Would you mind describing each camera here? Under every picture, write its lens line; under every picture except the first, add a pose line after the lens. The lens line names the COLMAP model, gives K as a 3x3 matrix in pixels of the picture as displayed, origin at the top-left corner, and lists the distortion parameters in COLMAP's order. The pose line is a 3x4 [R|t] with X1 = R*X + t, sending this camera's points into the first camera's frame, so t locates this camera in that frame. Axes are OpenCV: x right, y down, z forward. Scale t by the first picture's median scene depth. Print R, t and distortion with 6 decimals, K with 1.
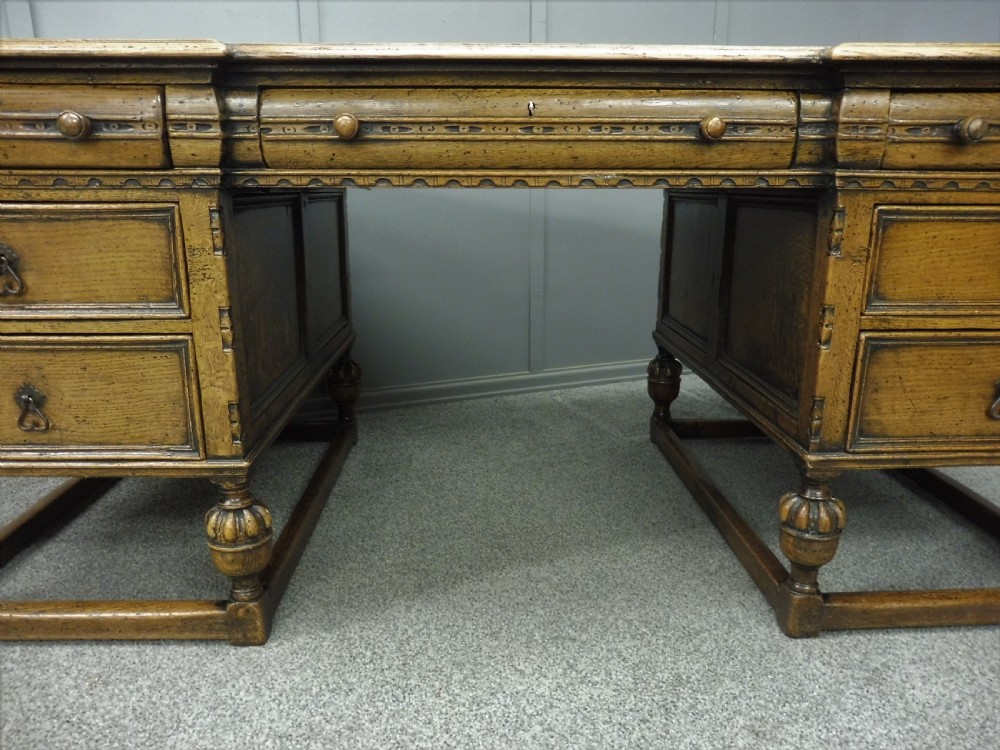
lens RADIAL K [[724.5, 0, 504.0], [0, 724.5, 377.5], [0, 0, 1]] dist [-0.034540, -0.006816]
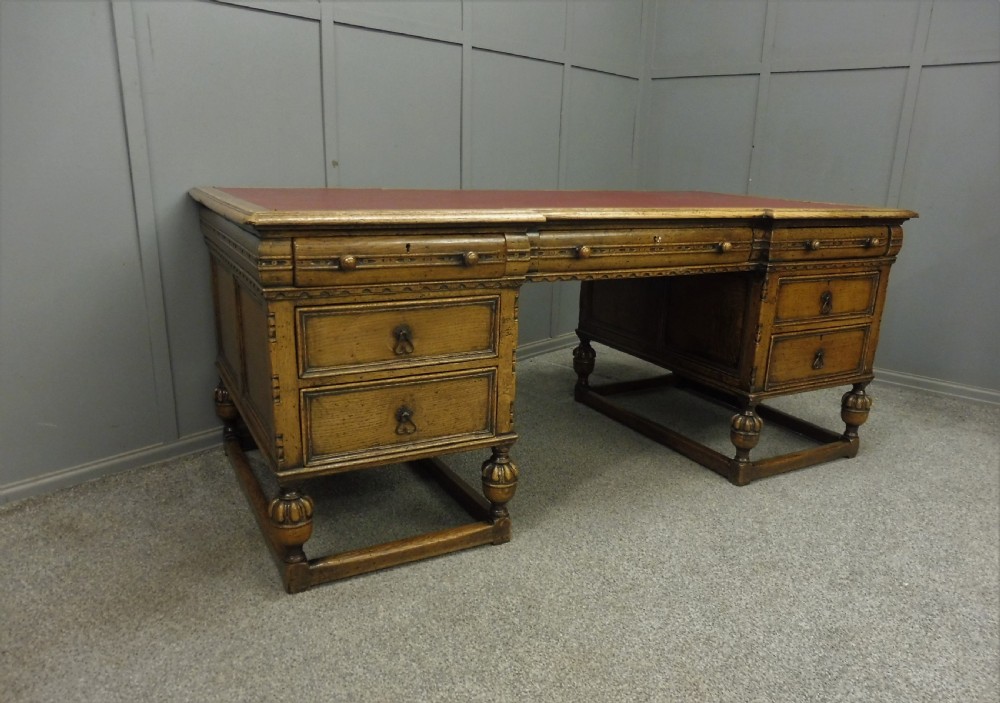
lens RADIAL K [[728.4, 0, 503.3], [0, 728.4, 377.8], [0, 0, 1]] dist [-0.027399, -0.023073]
pose [[0.897146, -0.103535, 0.429429, -1.170863], [0.085501, 0.994461, 0.061137, -0.137189], [-0.433380, -0.018132, 0.901029, -0.612352]]
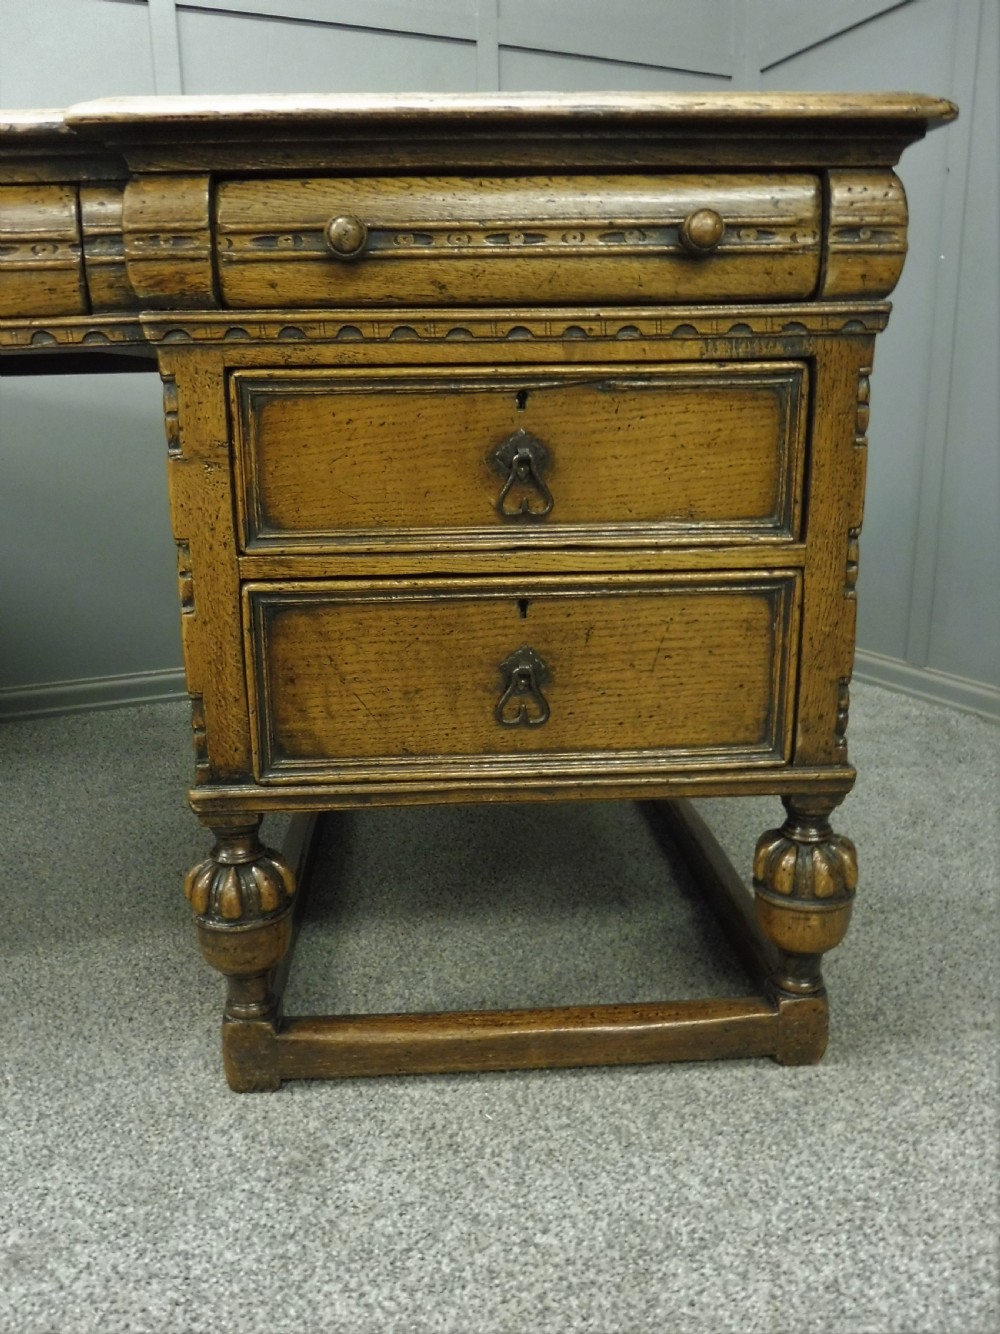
lens RADIAL K [[1091.2, 0, 486.5], [0, 1091.2, 664.4], [0, 0, 1]] dist [-0.020573, -0.024713]
pose [[0.999713, -0.022195, 0.008971, 0.690834], [0.022266, 0.999721, -0.007844, 0.015911], [-0.008794, 0.008042, 0.999929, 0.089685]]
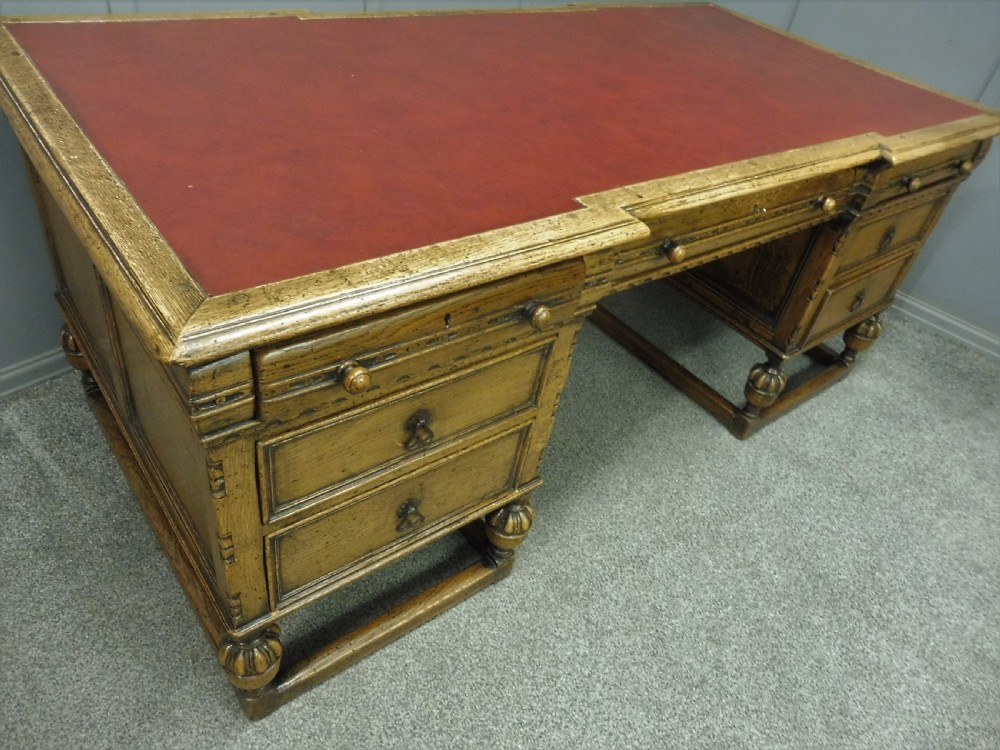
lens RADIAL K [[724.5, 0, 495.8], [0, 724.5, 373.9], [0, 0, 1]] dist [-0.034540, -0.006816]
pose [[0.799560, -0.282434, 0.530033, -1.097169], [0.004610, 0.885386, 0.464834, -0.683714], [-0.600569, -0.369219, 0.709221, 0.188295]]
